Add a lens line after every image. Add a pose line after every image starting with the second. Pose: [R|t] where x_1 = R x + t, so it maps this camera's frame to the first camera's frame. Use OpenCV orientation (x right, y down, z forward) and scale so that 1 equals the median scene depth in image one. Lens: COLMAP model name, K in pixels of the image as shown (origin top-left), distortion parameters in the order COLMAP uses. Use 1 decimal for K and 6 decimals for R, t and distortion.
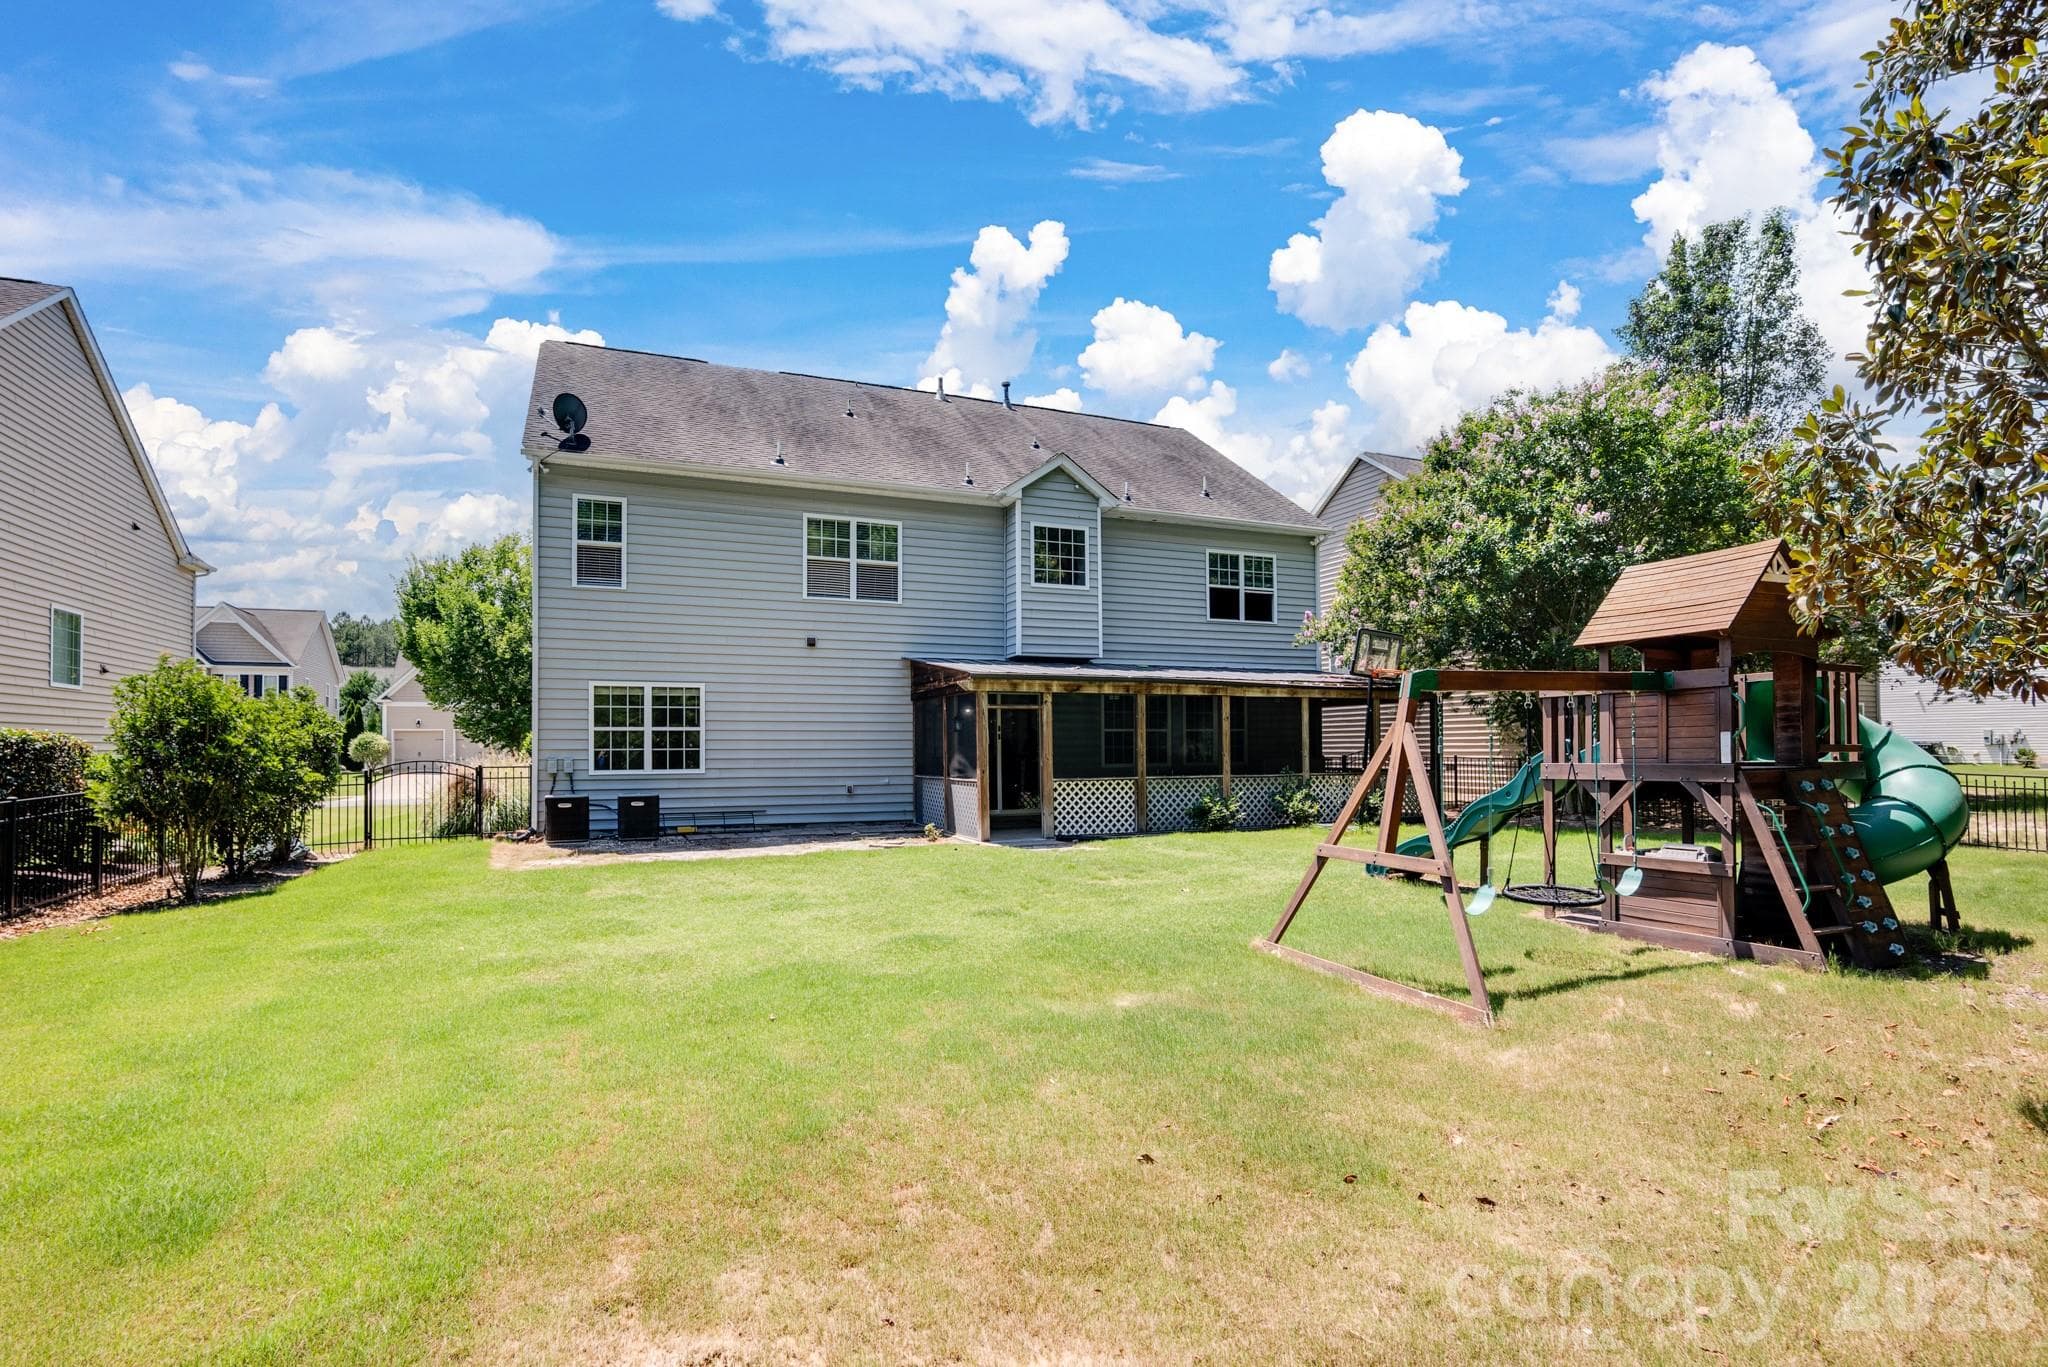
lens RADIAL K [[974.2, 0, 1025.8], [0, 974.2, 695.7], [0, 0, 1]] dist [-0.015914, 0.006714]
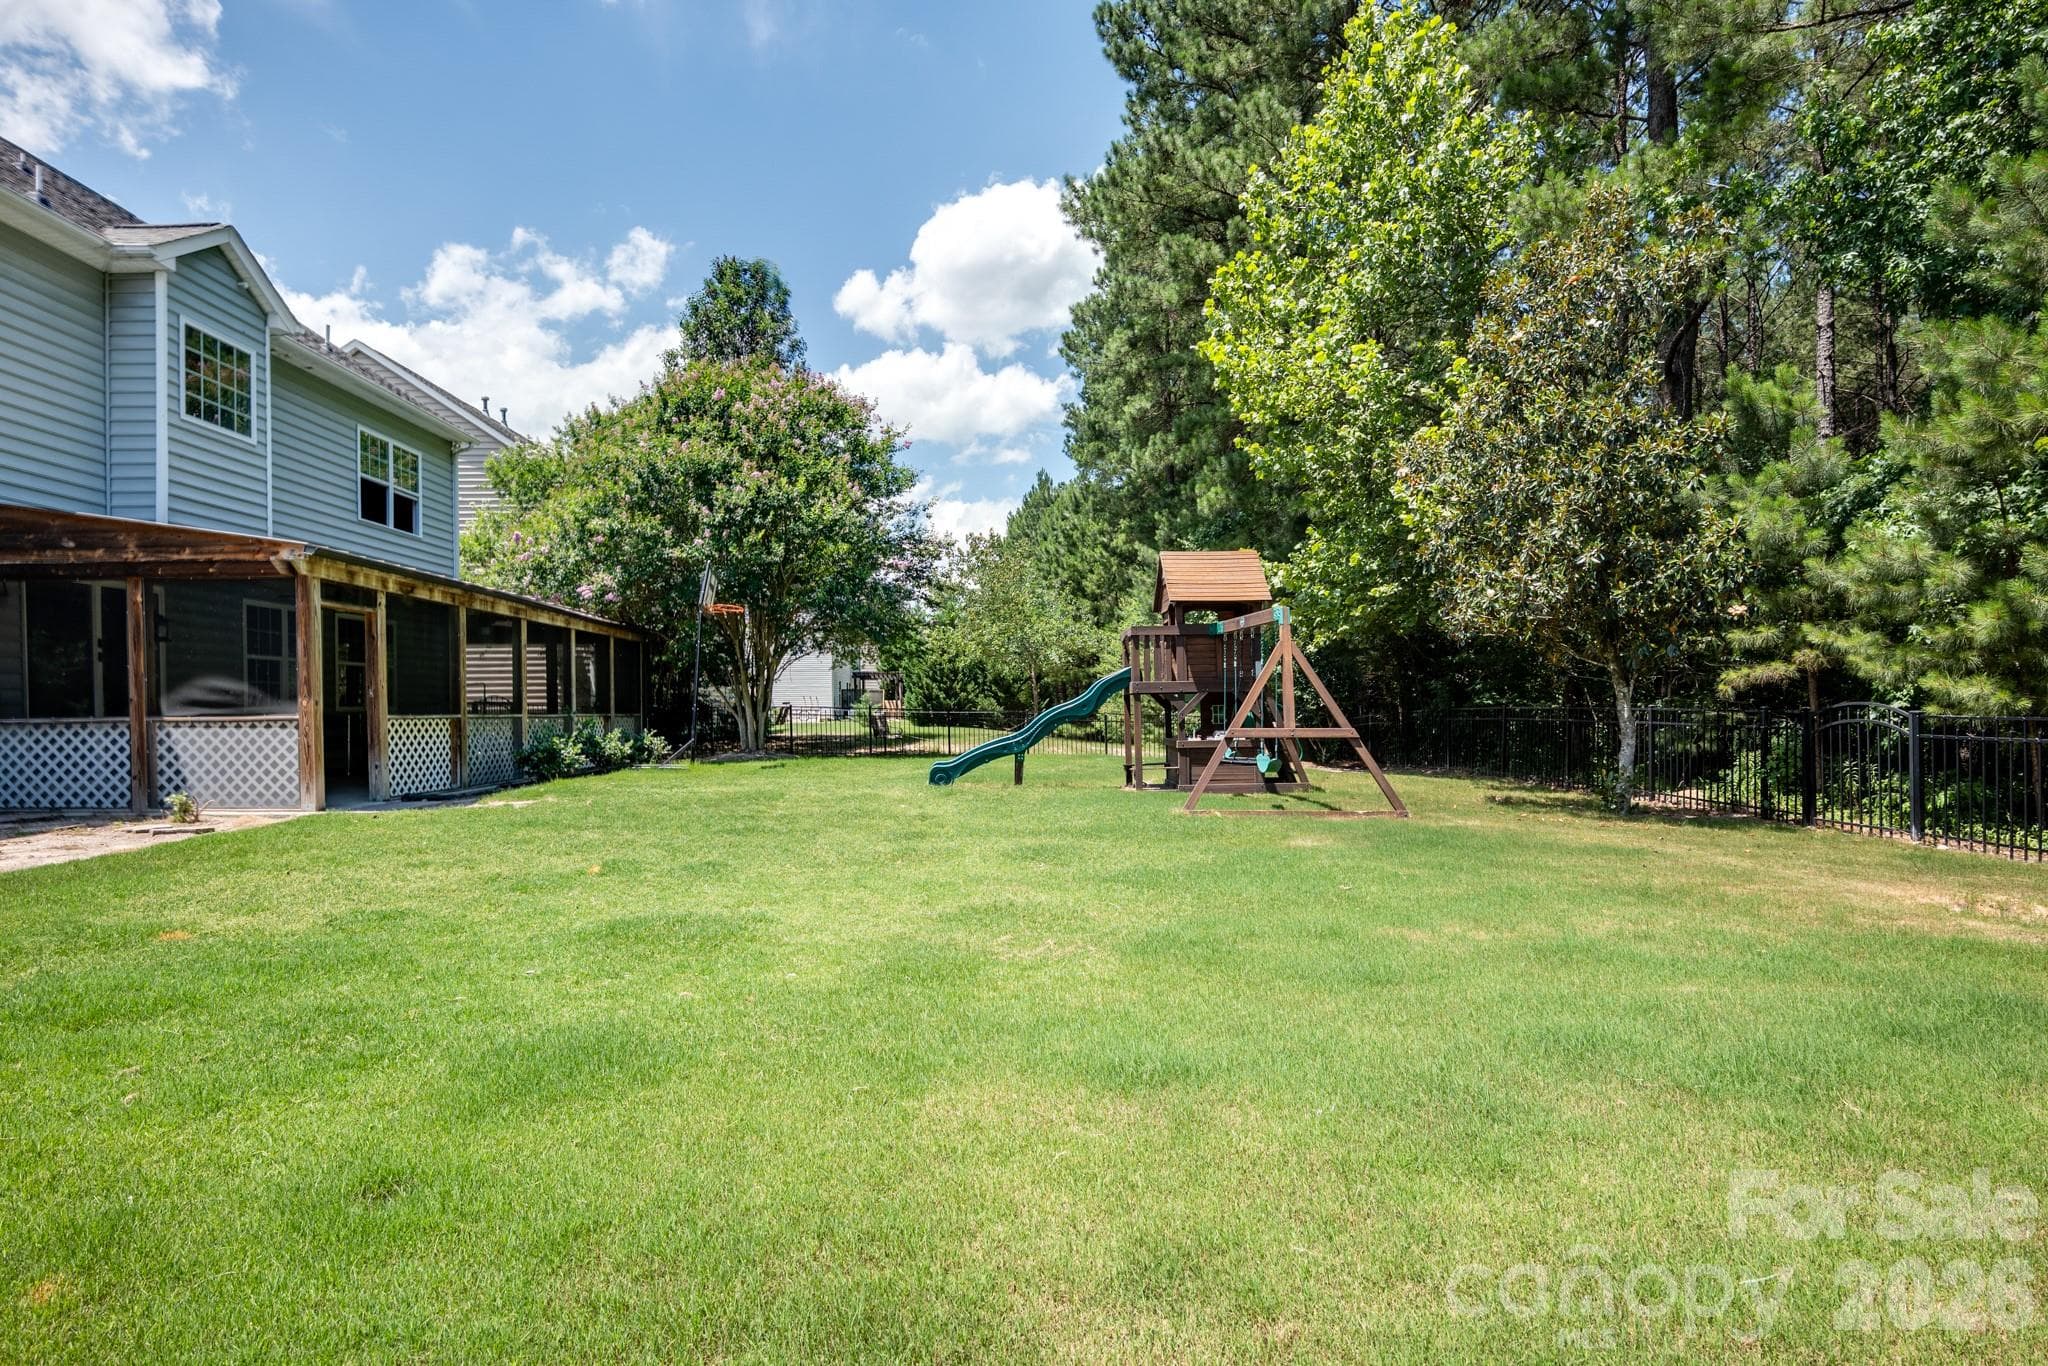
lens RADIAL K [[974.2, 0, 1025.8], [0, 974.2, 695.2], [0, 0, 1]] dist [-0.015914, 0.006714]
pose [[0.383062, 0.010850, 0.923659, -0.358500], [-0.041256, 0.999134, 0.005373, 0.039562], [-0.922801, -0.040164, 0.383178, 0.256270]]
